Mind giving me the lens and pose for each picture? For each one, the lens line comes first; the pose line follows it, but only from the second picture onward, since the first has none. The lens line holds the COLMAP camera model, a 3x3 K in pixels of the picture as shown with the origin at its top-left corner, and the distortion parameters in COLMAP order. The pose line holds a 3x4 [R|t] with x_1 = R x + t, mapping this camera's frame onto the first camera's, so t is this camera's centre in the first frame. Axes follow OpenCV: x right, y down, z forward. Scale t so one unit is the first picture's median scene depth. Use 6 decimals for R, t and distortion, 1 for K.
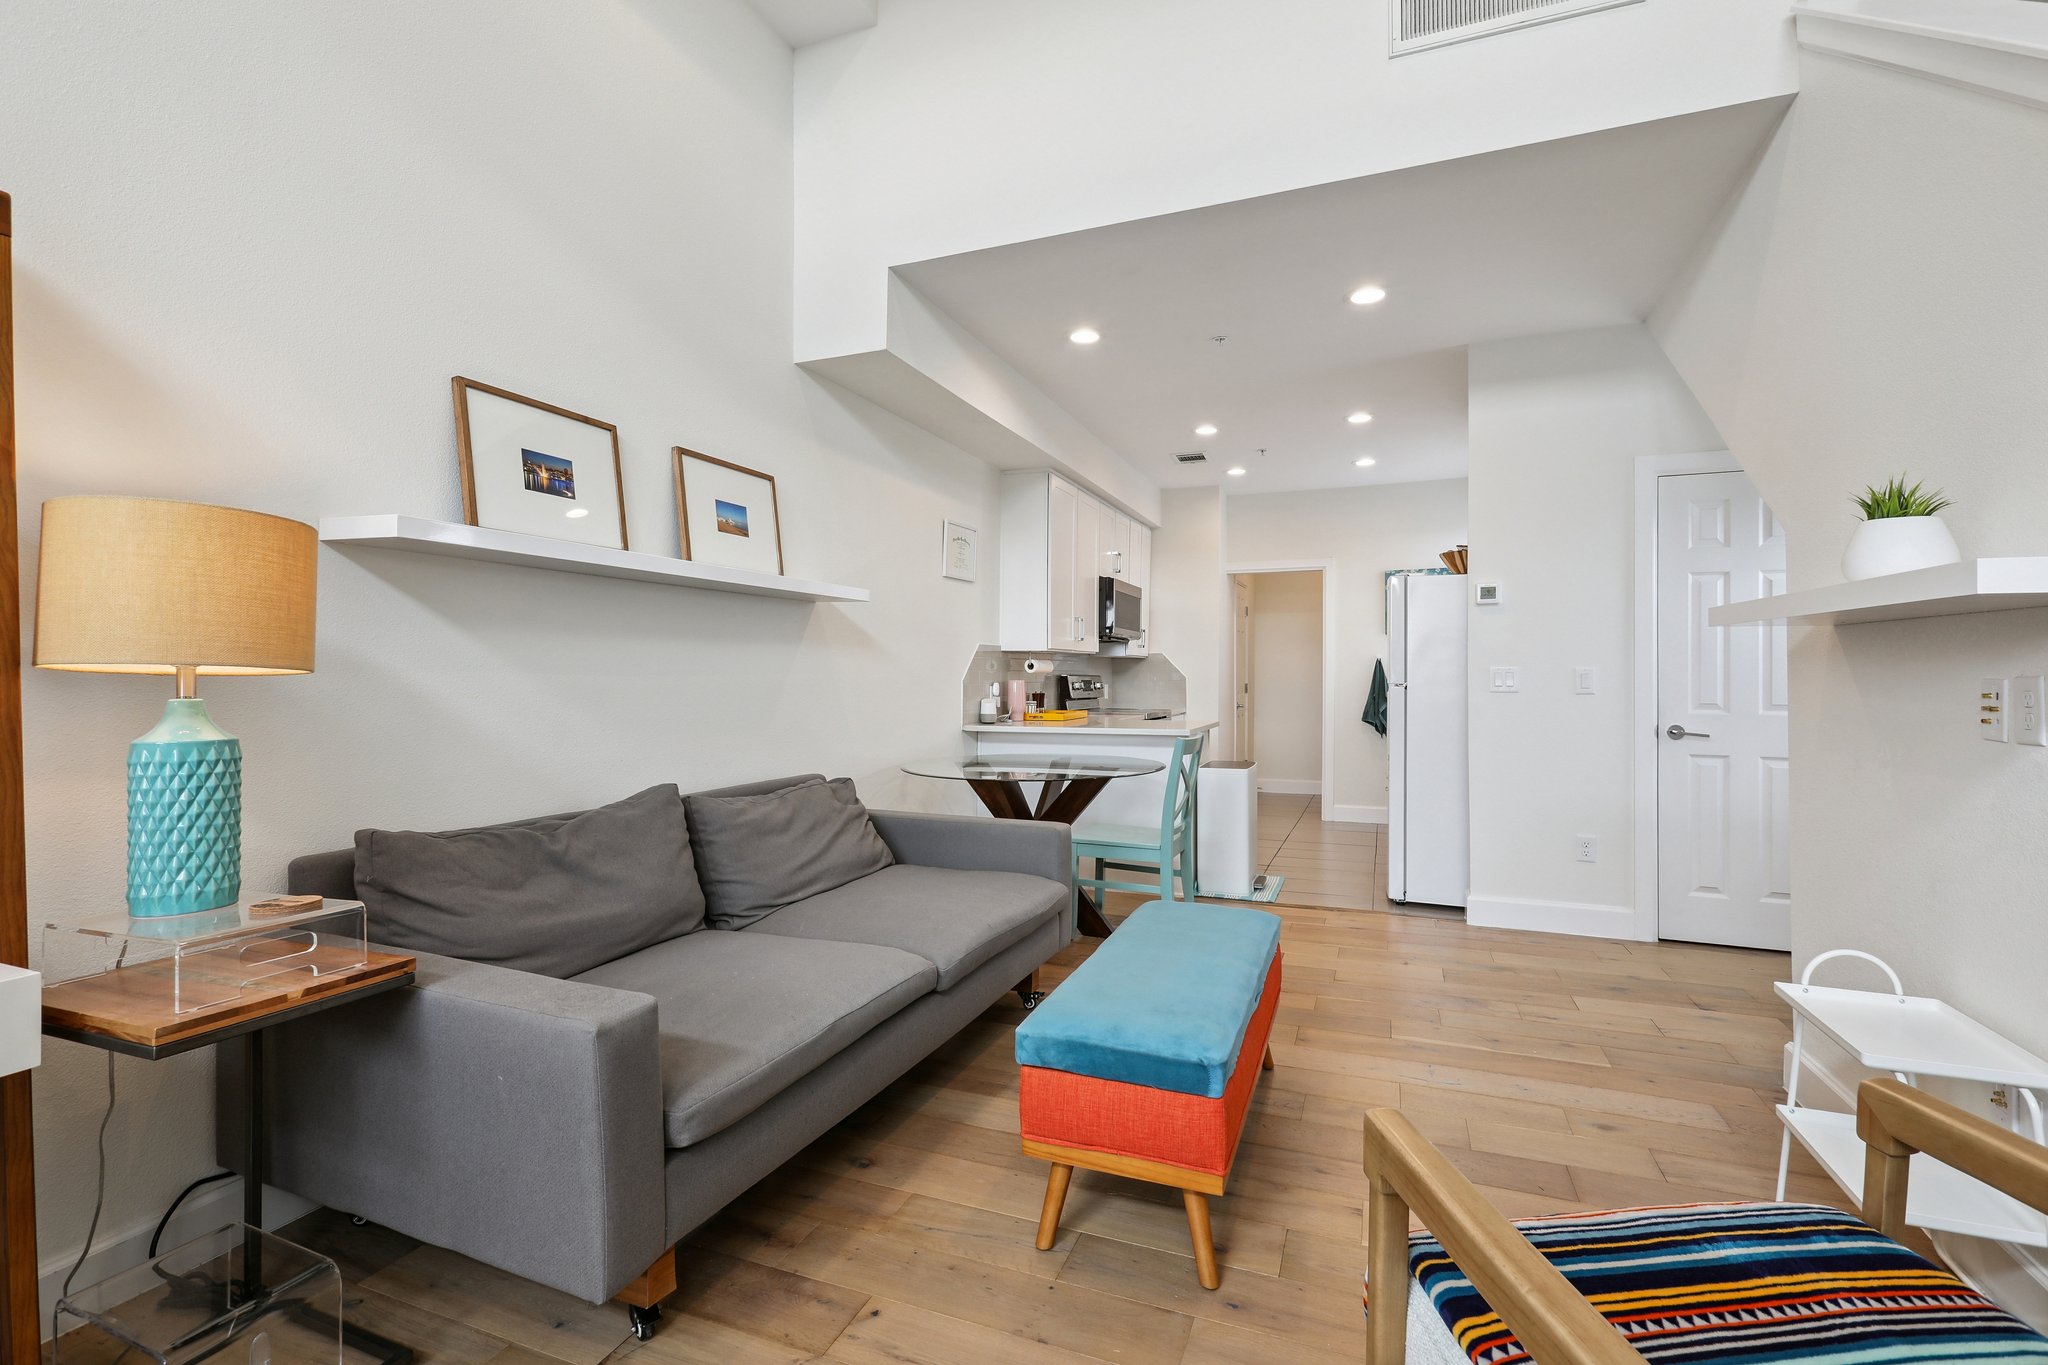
lens RADIAL K [[926.4, 0, 1015.4], [0, 926.4, 666.2], [0, 0, 1]] dist [0.004550, -0.001555]
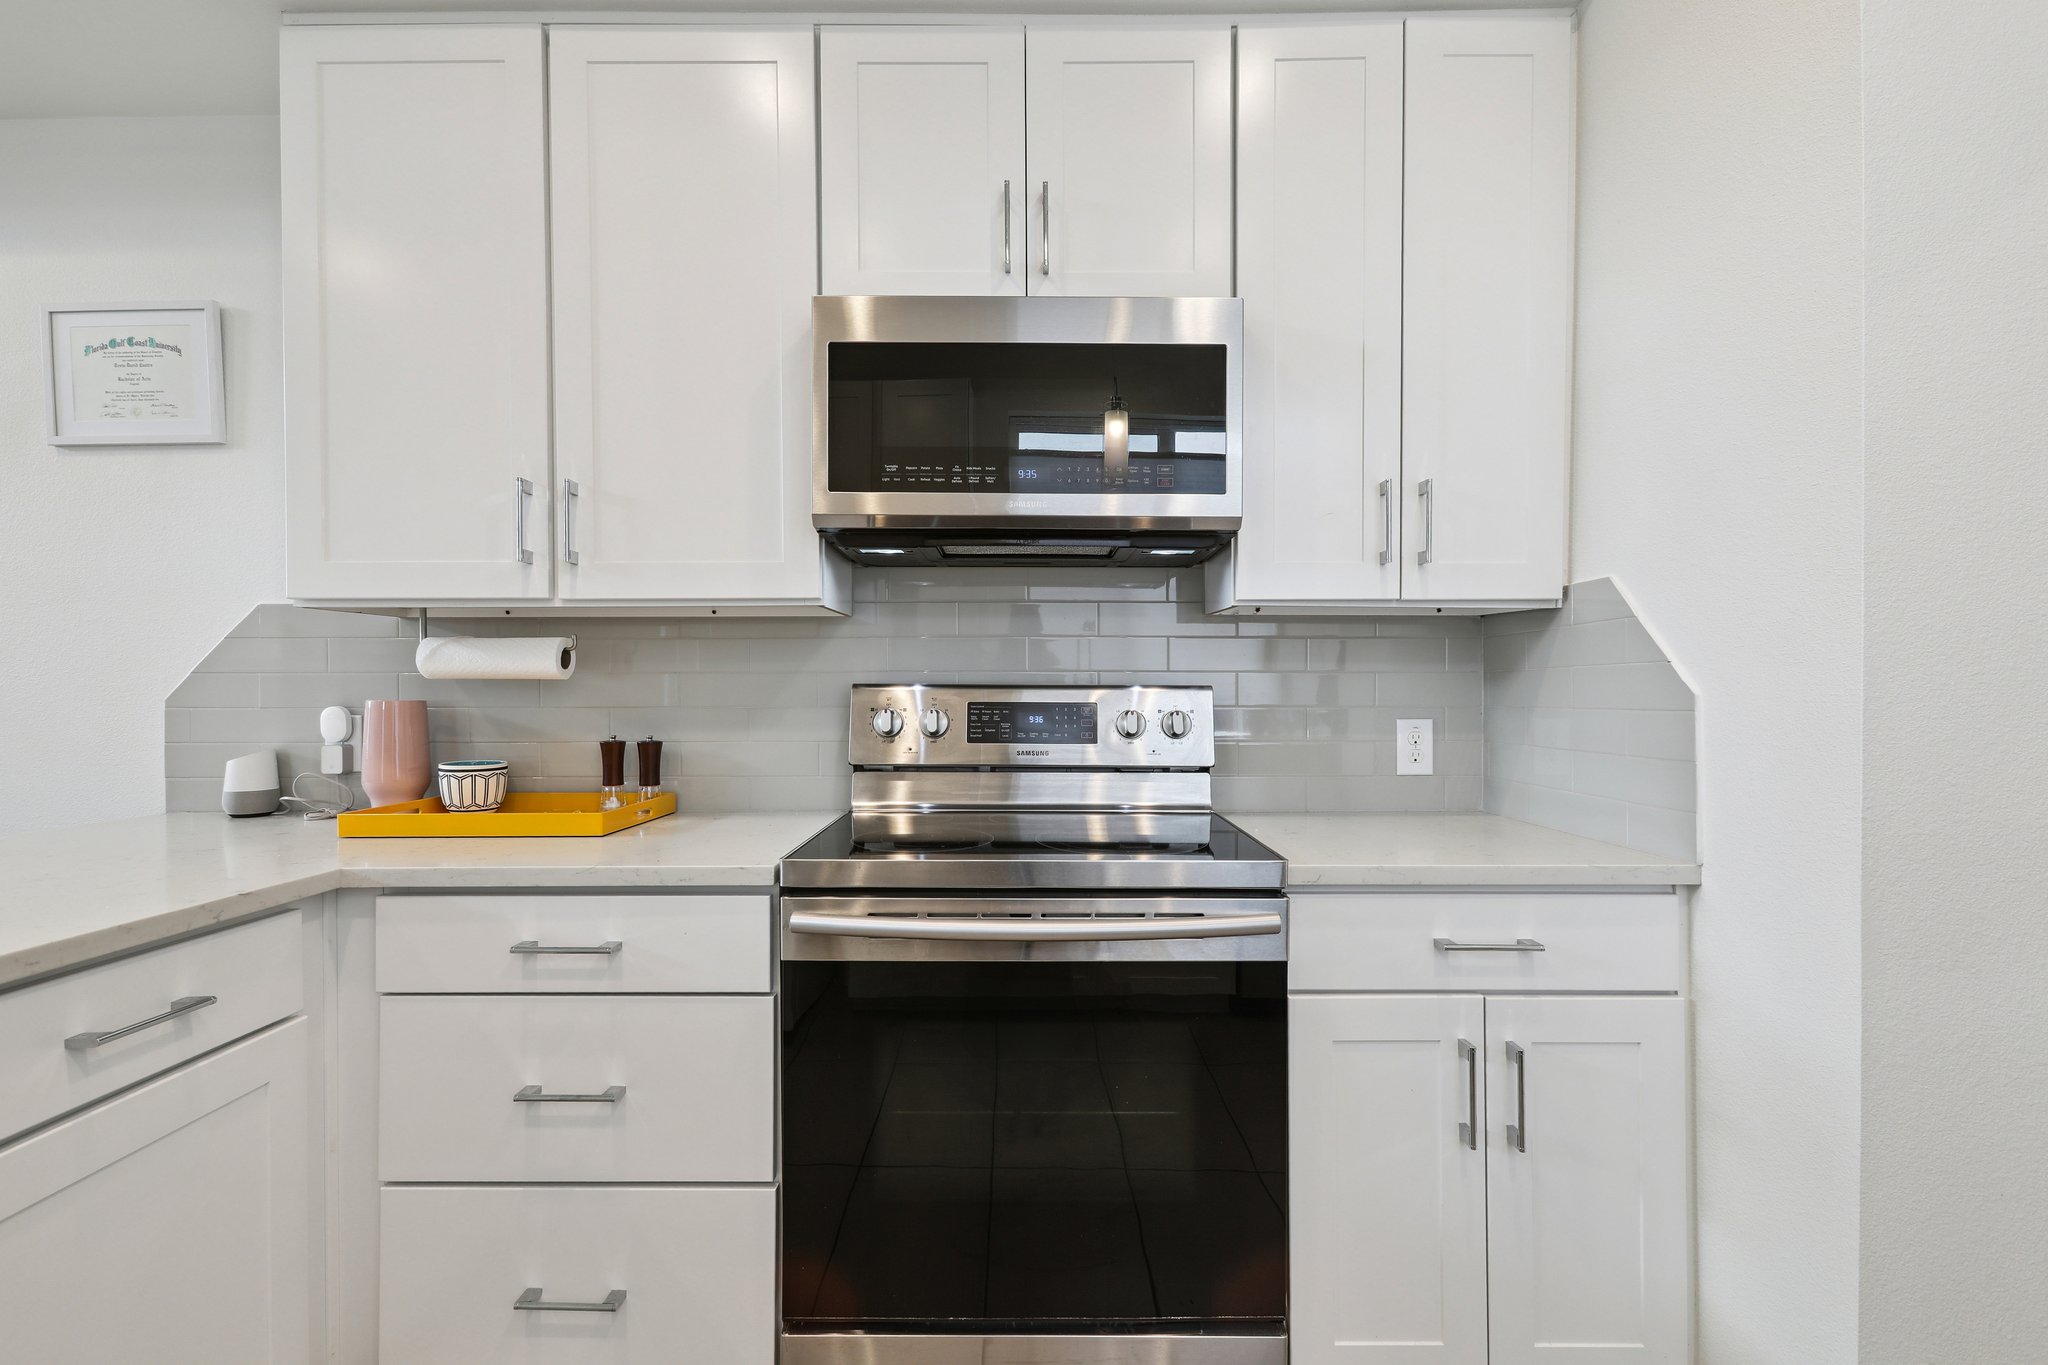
lens RADIAL K [[926.4, 0, 1025.7], [0, 926.4, 688.6], [0, 0, 1]] dist [0.004550, -0.001555]
pose [[0.372540, 0.007468, -0.927986, 0.690059], [0.013661, 0.999815, 0.013530, 0.015238], [0.927916, -0.017717, 0.372369, 1.837507]]
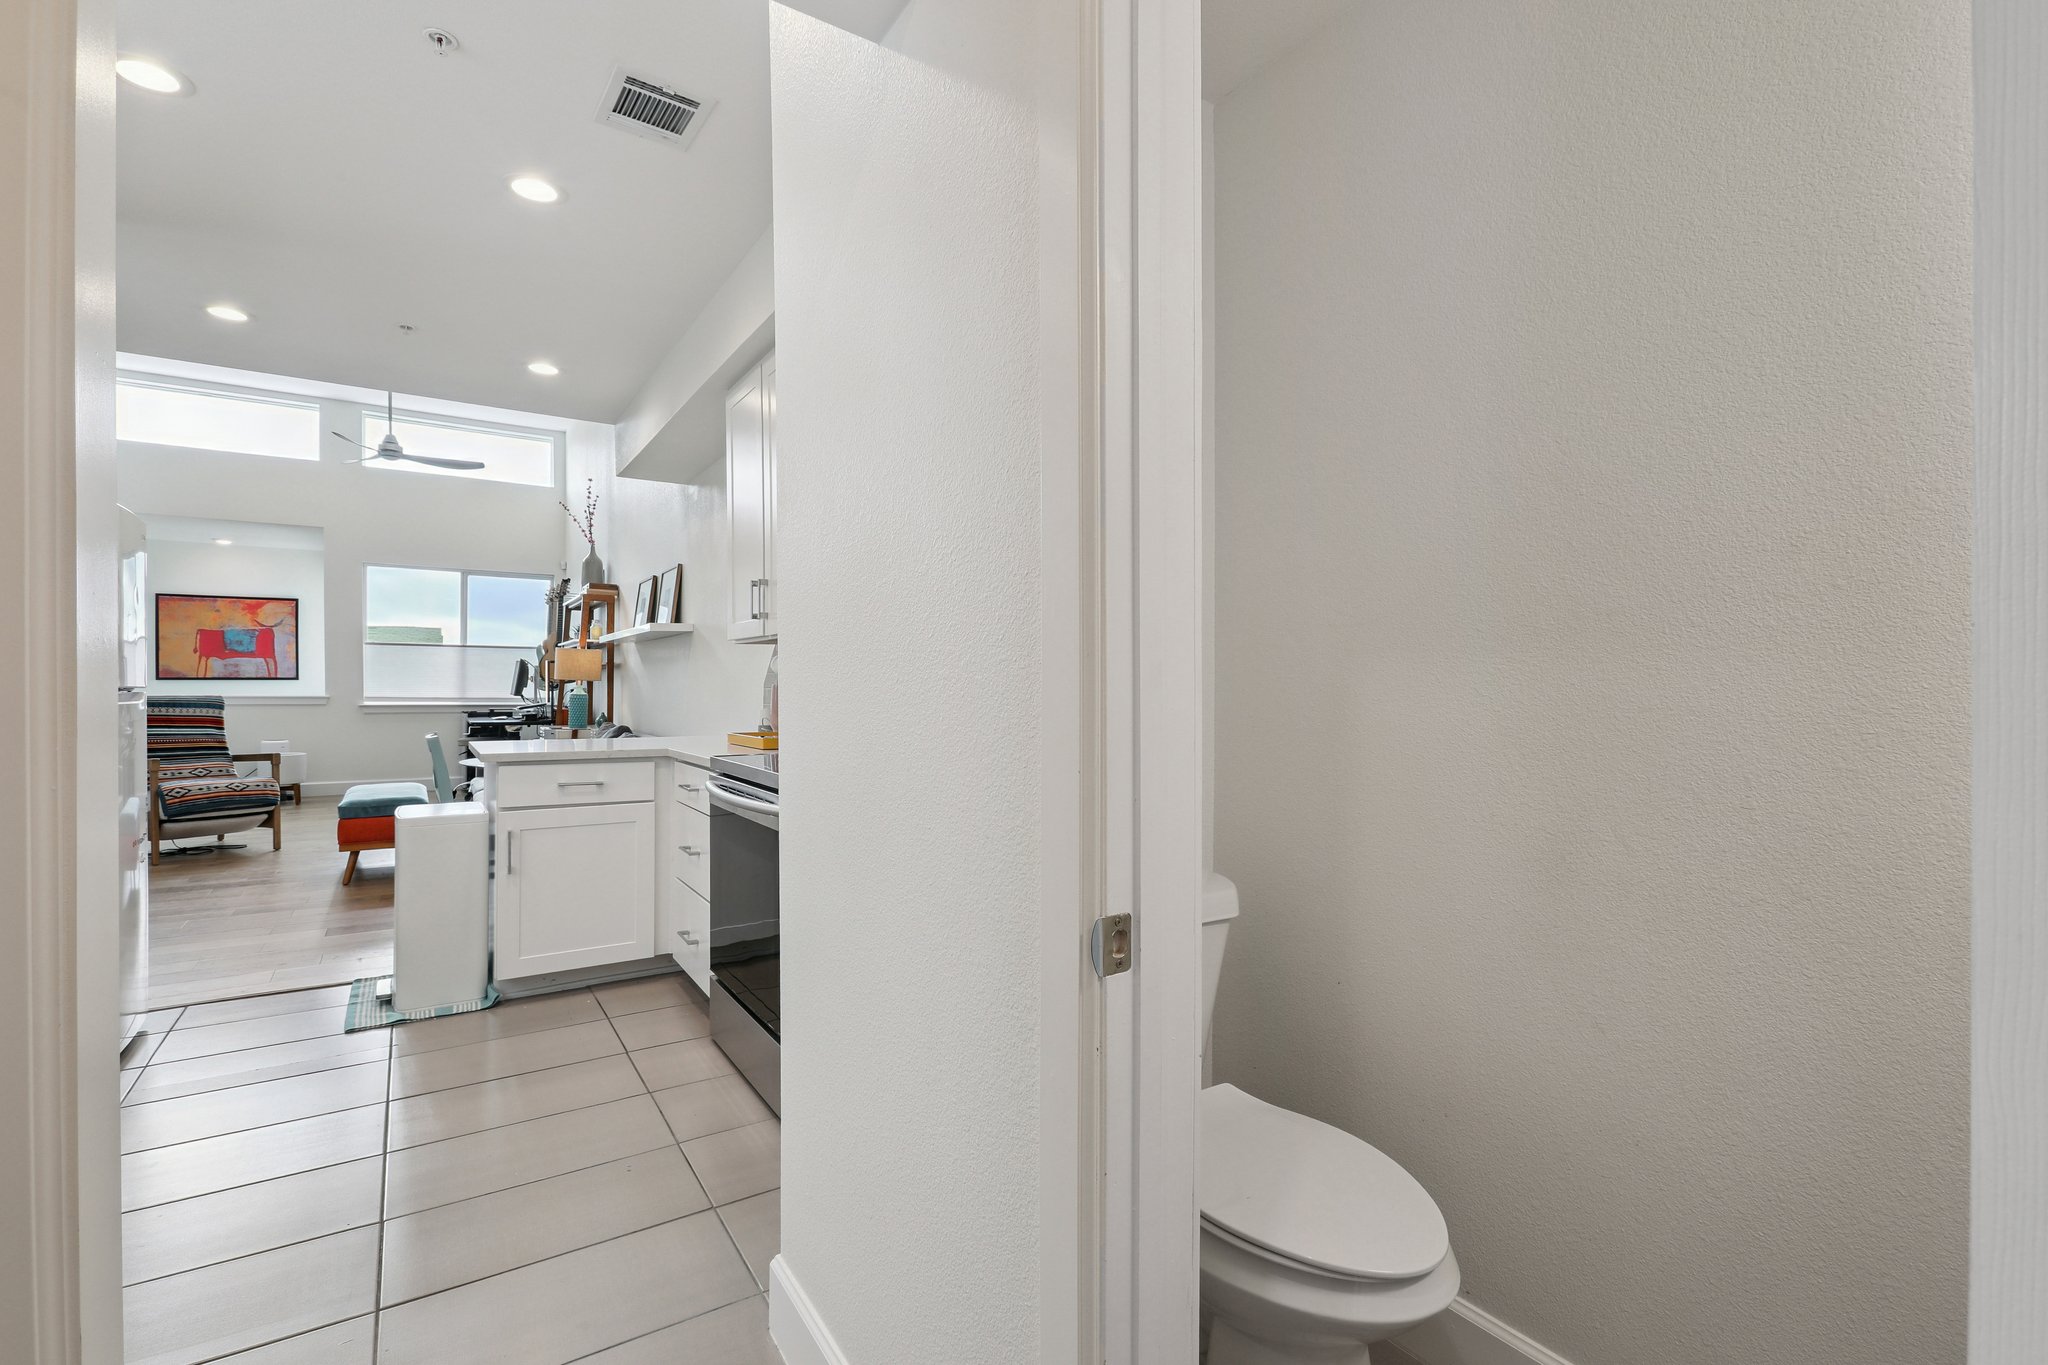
lens RADIAL K [[926.4, 0, 1022.2], [0, 926.4, 688.1], [0, 0, 1]] dist [0.004550, -0.001555]
pose [[-0.570395, 0.005315, -0.821353, 0.818495], [0.010708, 0.999942, -0.000966, 0.034759], [0.821301, -0.009346, -0.570419, 2.608492]]
